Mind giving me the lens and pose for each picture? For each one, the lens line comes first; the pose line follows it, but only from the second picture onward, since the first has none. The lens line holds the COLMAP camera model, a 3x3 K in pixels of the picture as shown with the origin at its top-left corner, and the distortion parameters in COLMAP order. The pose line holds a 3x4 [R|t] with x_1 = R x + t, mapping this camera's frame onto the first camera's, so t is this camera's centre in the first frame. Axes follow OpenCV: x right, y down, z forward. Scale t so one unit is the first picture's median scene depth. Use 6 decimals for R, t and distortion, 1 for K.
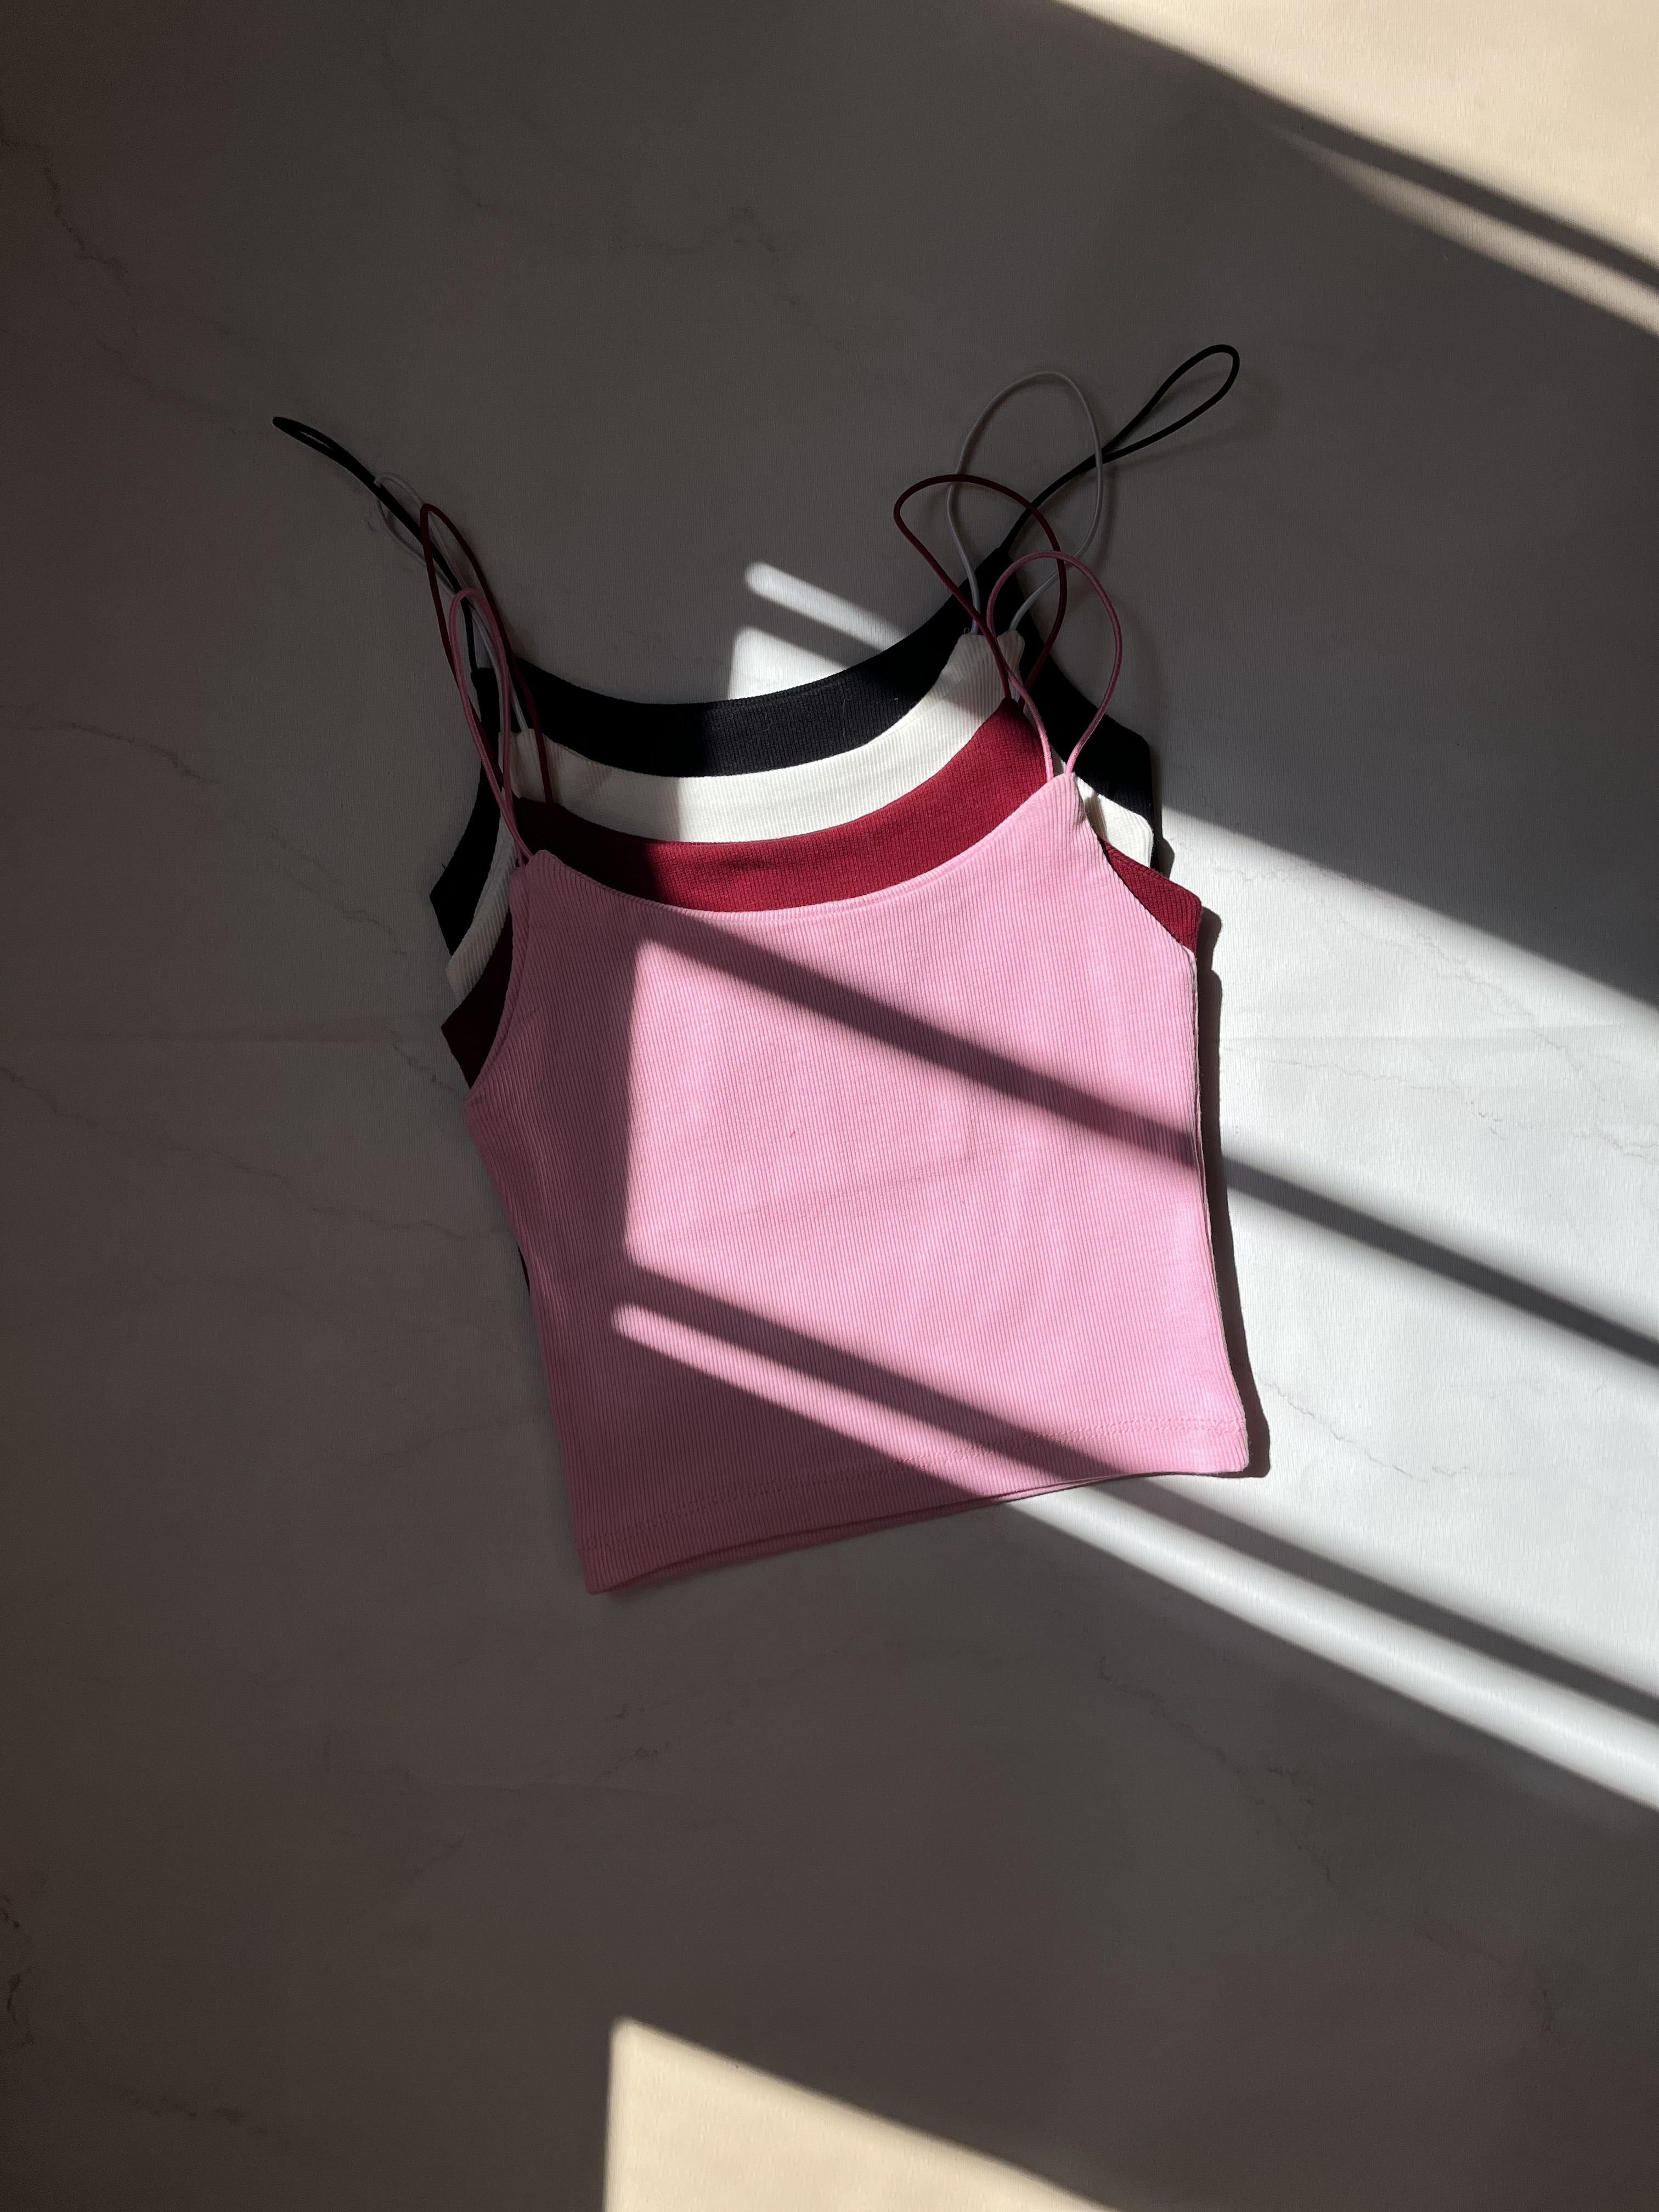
lens RADIAL K [[2295.0, 0, 829.5], [0, 2295.0, 1106.0], [0, 0, 1]] dist [0.061097, -0.038777]
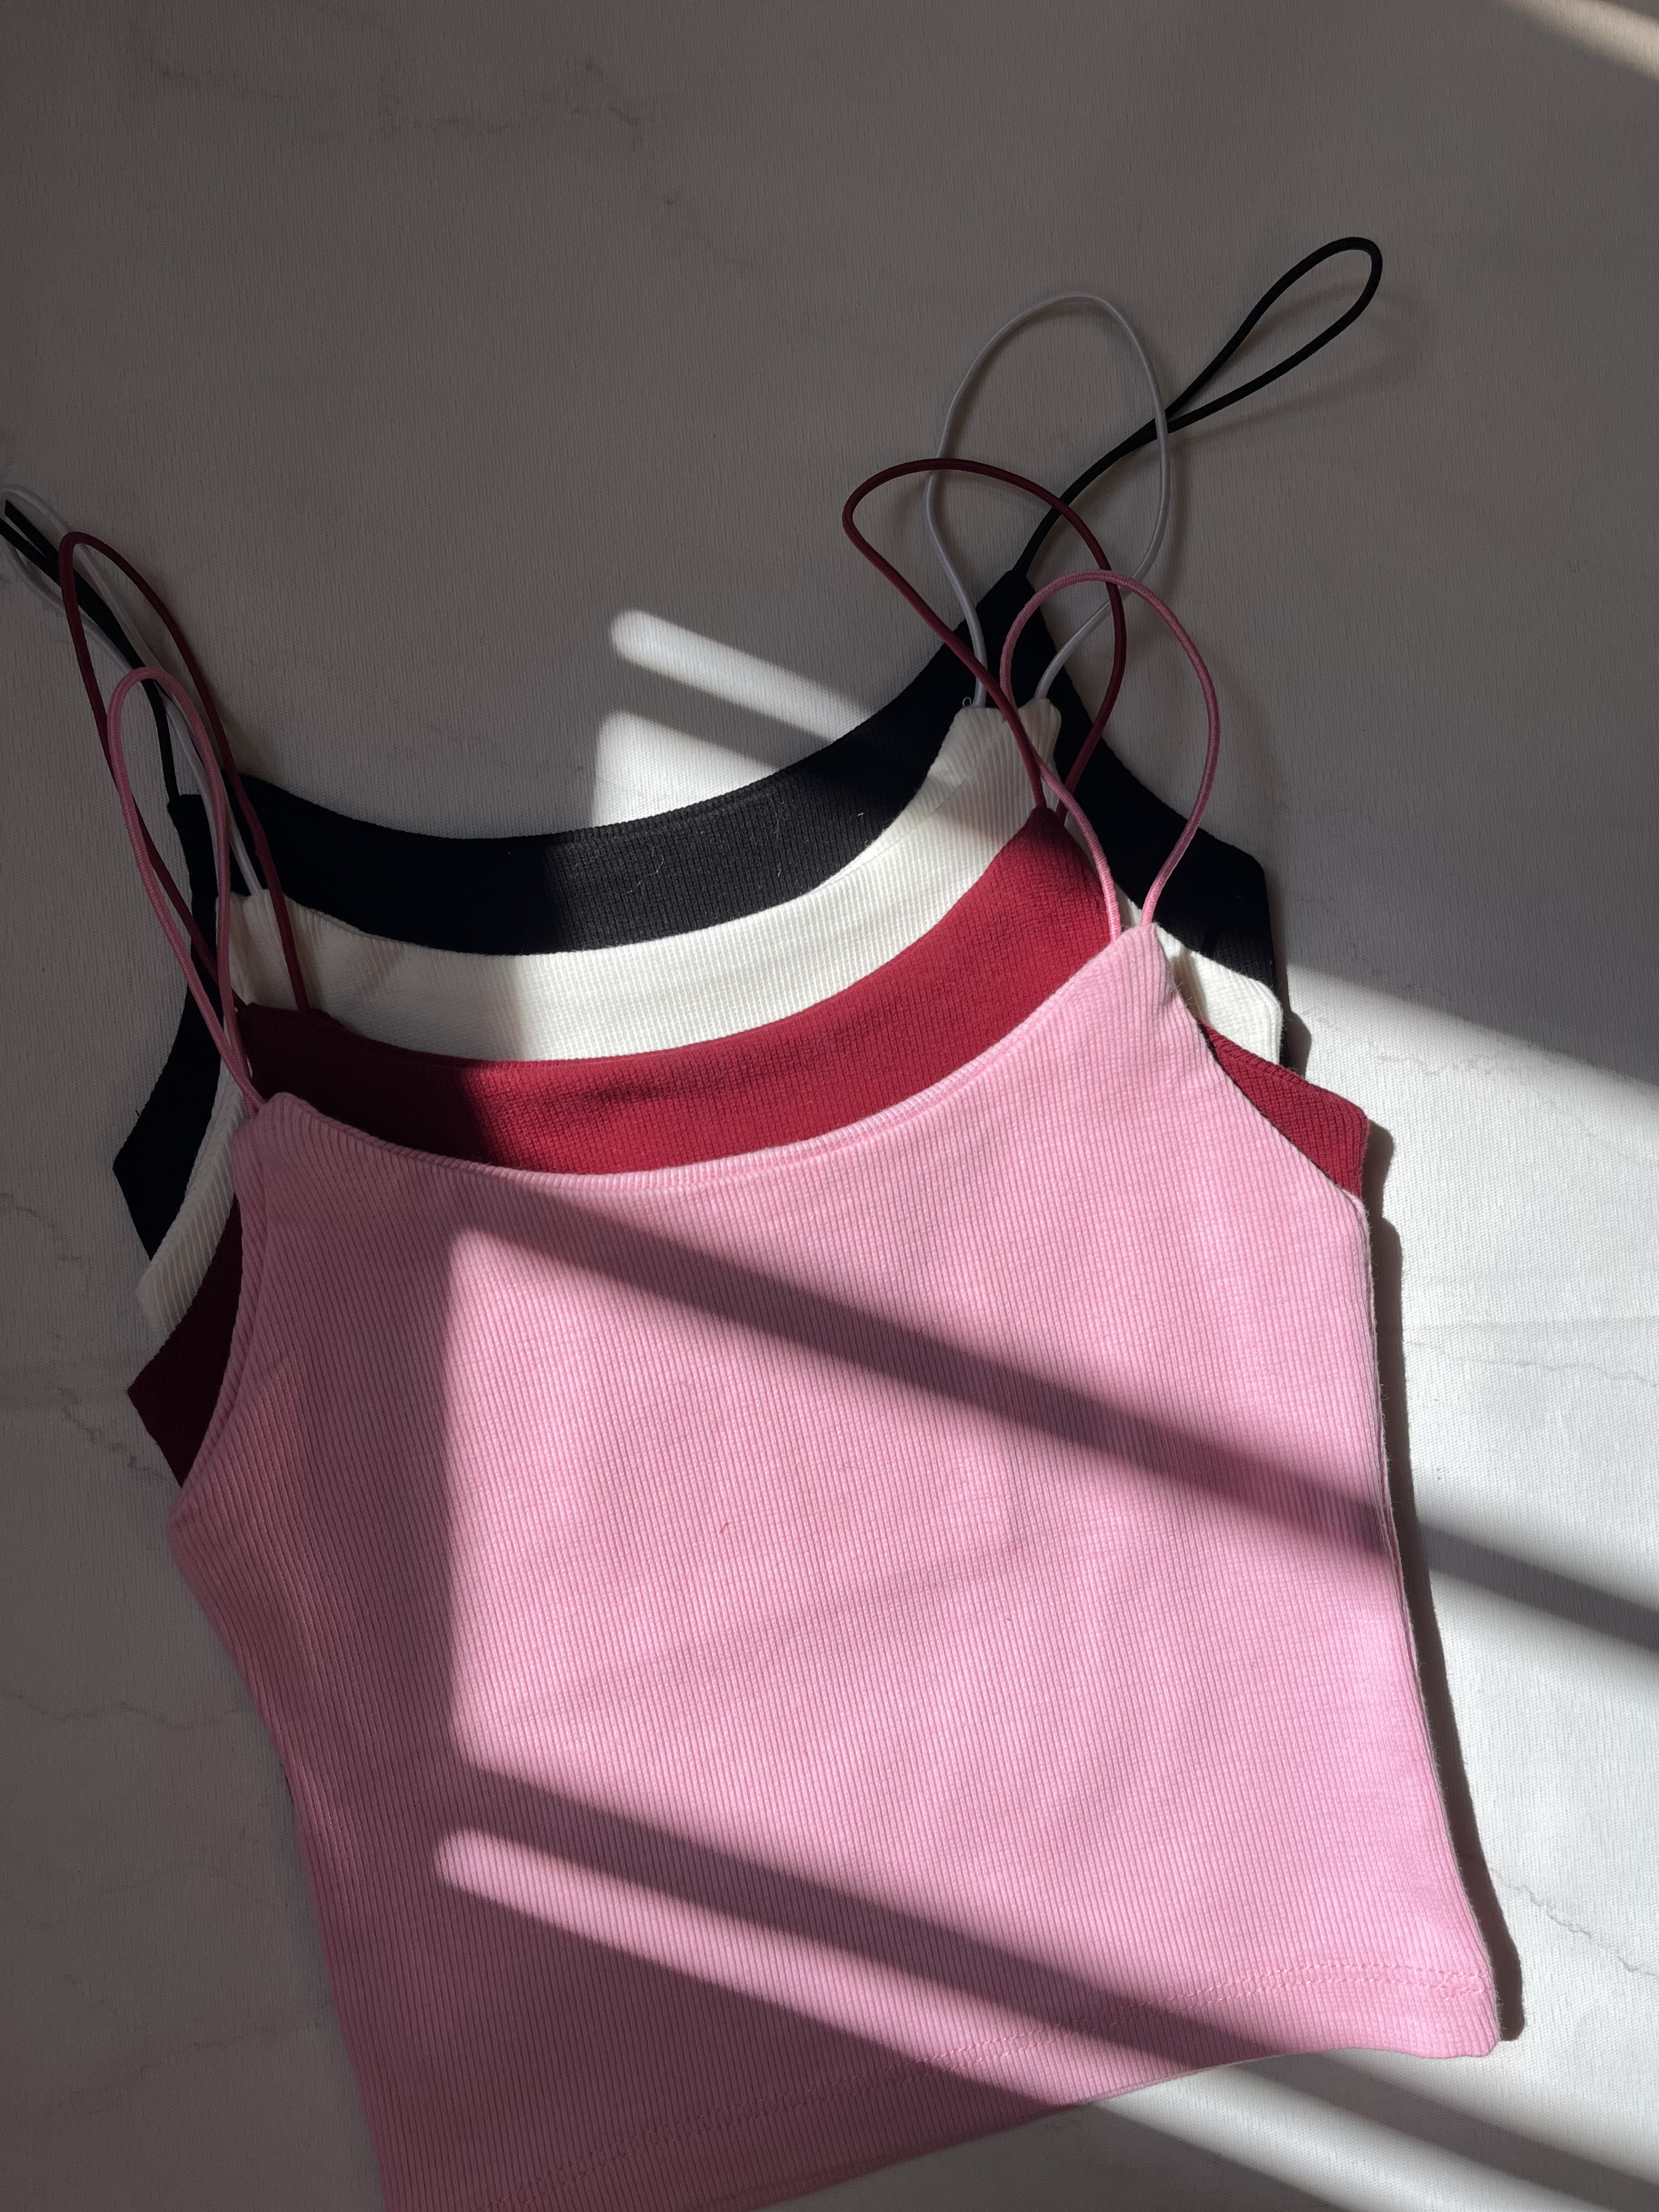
lens RADIAL K [[2089.2, 0, 850.1], [0, 2089.2, 1051.1], [0, 0, 1]] dist [0.046498, -0.016609]
pose [[0.998800, -0.045721, 0.017560, 0.013251], [0.046492, 0.997842, -0.046368, -0.086788], [-0.015403, 0.047129, 0.998770, 0.436824]]
